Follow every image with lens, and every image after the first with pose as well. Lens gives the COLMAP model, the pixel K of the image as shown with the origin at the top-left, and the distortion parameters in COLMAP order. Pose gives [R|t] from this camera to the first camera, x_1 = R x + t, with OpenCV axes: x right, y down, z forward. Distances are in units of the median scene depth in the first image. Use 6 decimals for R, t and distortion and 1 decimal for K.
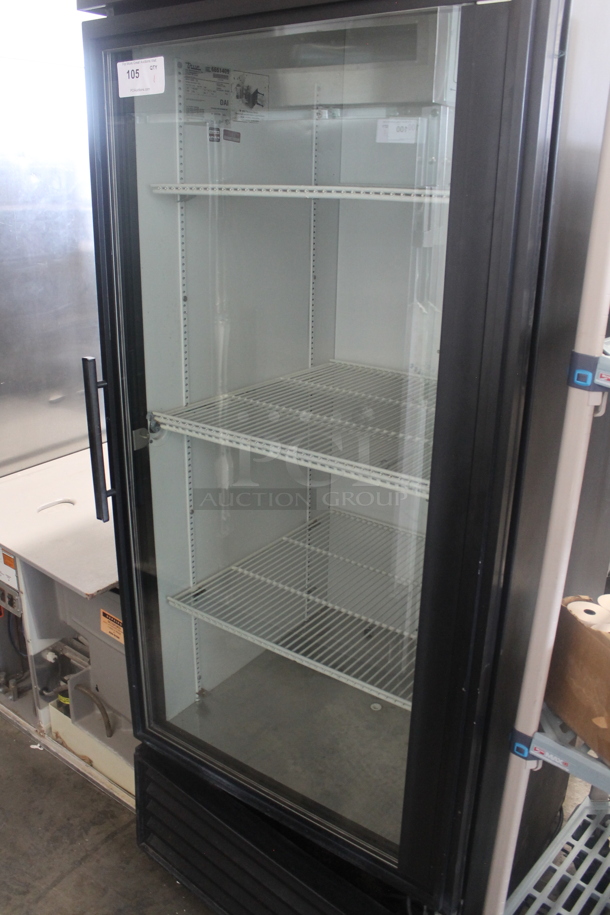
lens RADIAL K [[791.5, 0, 306.5], [0, 791.5, 457.5], [0, 0, 1]] dist [-0.147907, 0.124586]
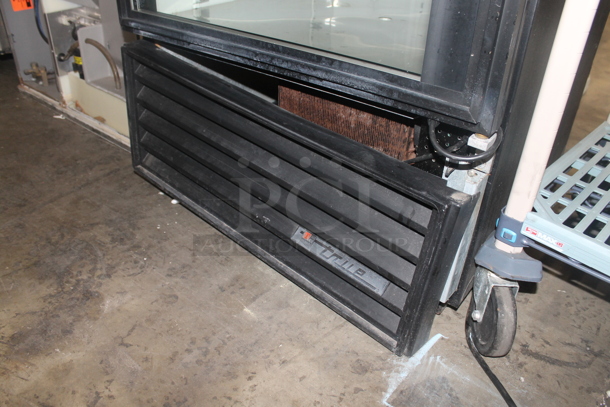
lens RADIAL K [[527.7, 0, 306.5], [0, 527.7, 202.1], [0, 0, 1]] dist [-0.147907, 0.124586]
pose [[0.999177, 0.033464, -0.022920, 0.018332], [-0.027781, 0.976344, 0.214429, 0.432196], [0.029554, -0.213616, 0.976471, 0.373987]]
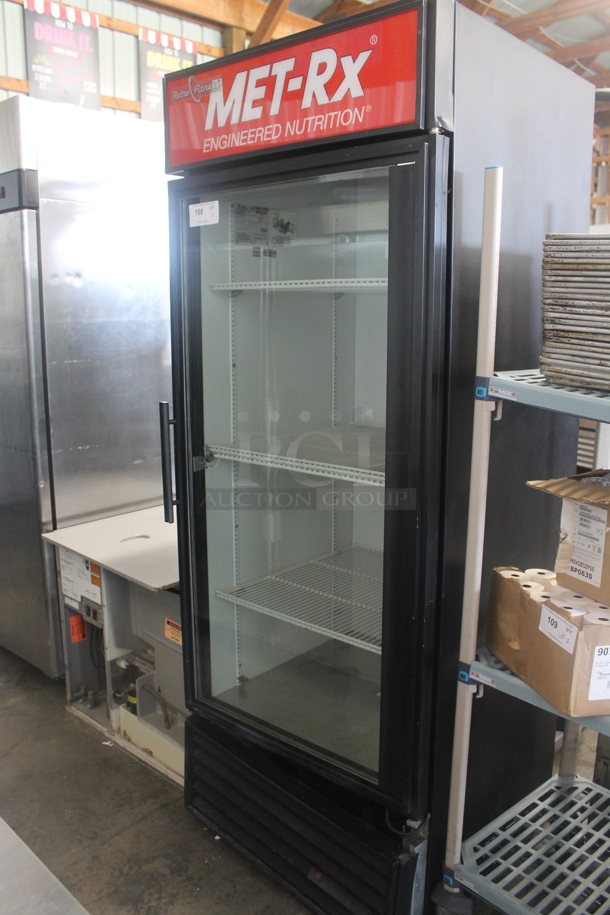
lens RADIAL K [[791.5, 0, 300.7], [0, 791.5, 454.7], [0, 0, 1]] dist [-0.147907, 0.124586]
pose [[0.994672, 0.001622, -0.103079, 0.096005], [-0.018516, 0.986427, -0.163150, 0.160040], [0.101415, 0.164189, 0.981202, -0.301536]]
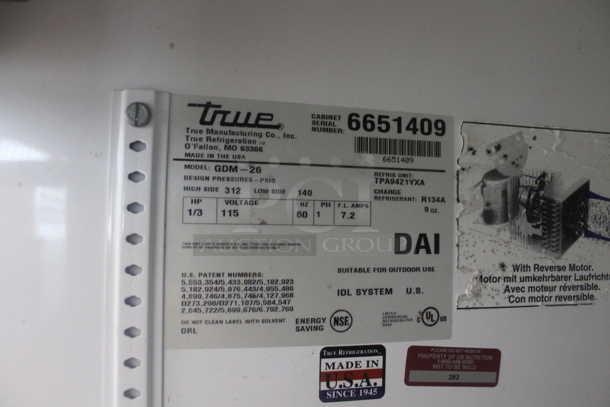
lens RADIAL K [[527.7, 0, 305.1], [0, 527.7, 203.4], [0, 0, 1]] dist [-0.147907, 0.124586]
pose [[0.740555, -0.038468, -0.670893, -0.015969], [-0.233326, 0.921529, -0.310391, -0.356354], [0.630188, 0.386399, 0.673468, 0.742352]]
